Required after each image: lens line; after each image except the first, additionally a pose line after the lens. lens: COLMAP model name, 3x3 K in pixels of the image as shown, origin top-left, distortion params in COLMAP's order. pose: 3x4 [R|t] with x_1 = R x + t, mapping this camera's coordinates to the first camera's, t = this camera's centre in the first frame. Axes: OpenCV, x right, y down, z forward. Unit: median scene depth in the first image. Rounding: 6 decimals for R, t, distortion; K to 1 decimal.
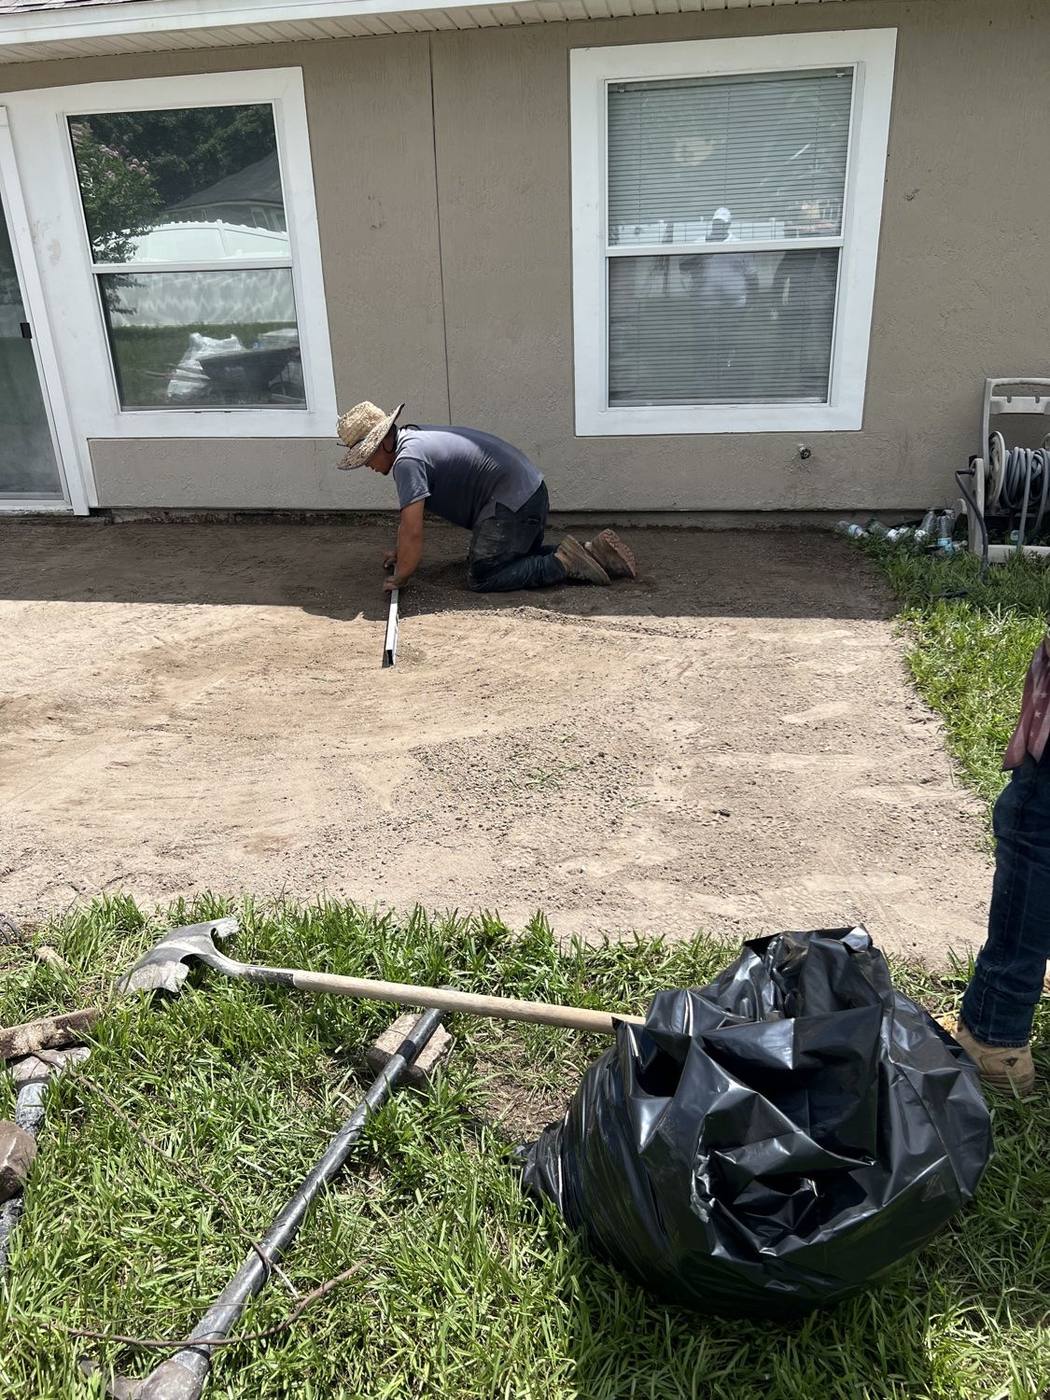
lens RADIAL K [[1053.8, 0, 525.0], [0, 1053.8, 700.0], [0, 0, 1]] dist [0.006349, -0.001821]
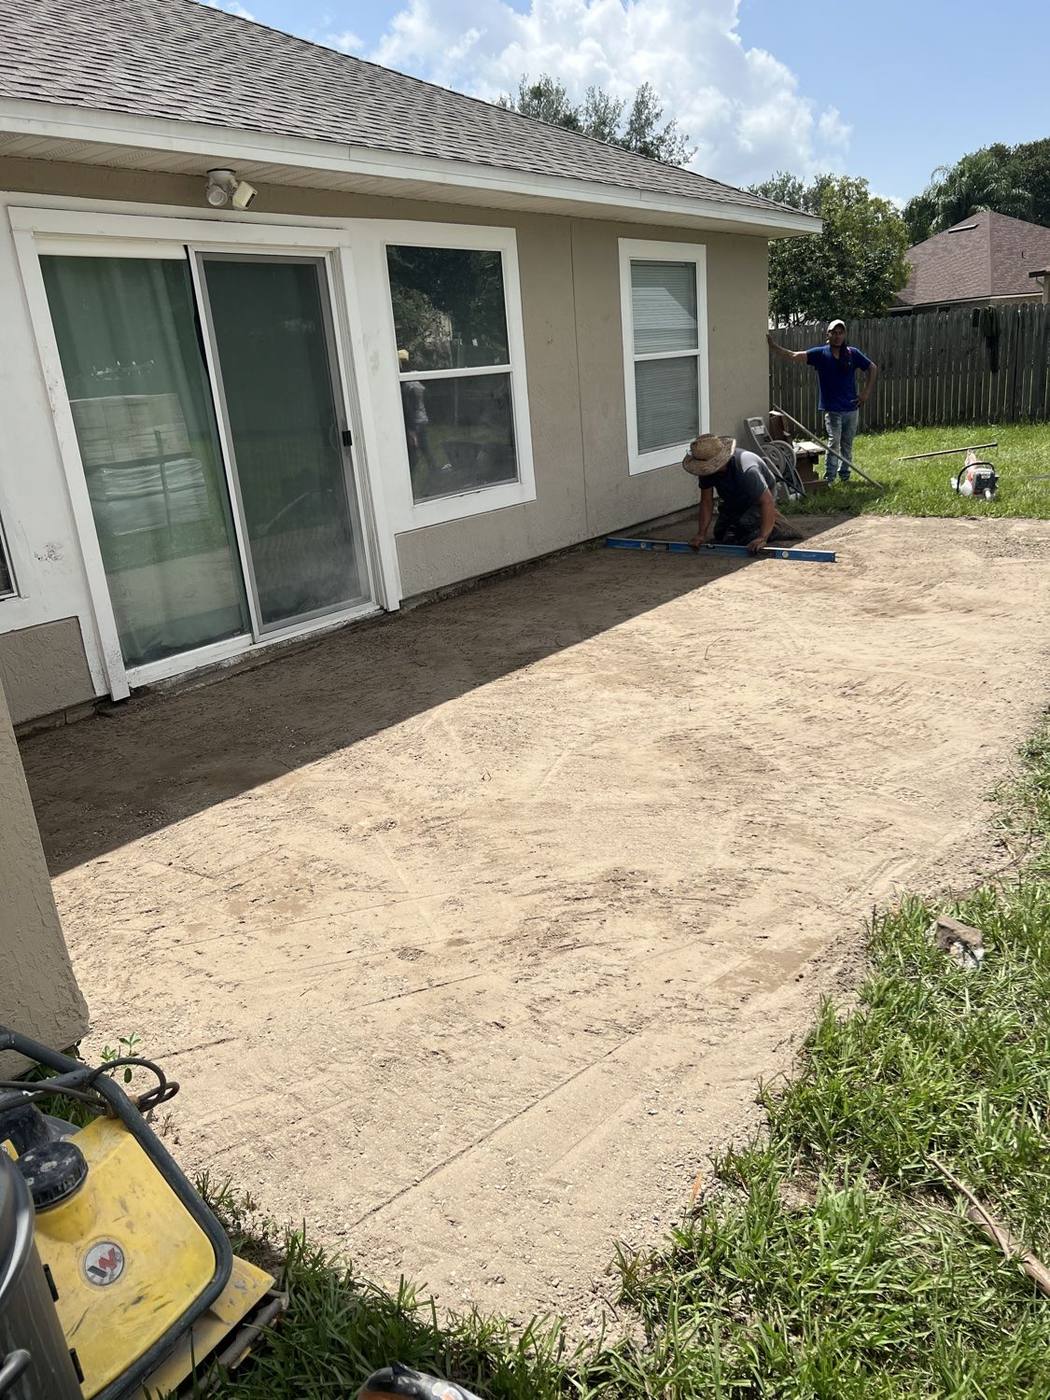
lens RADIAL K [[1053.8, 0, 525.0], [0, 1053.8, 700.0], [0, 0, 1]] dist [0.006349, -0.001821]
pose [[0.445129, -0.272198, 0.853093, -1.404012], [0.410444, 0.908731, 0.075788, -0.135559], [-0.795862, 0.316412, 0.516225, 0.444688]]
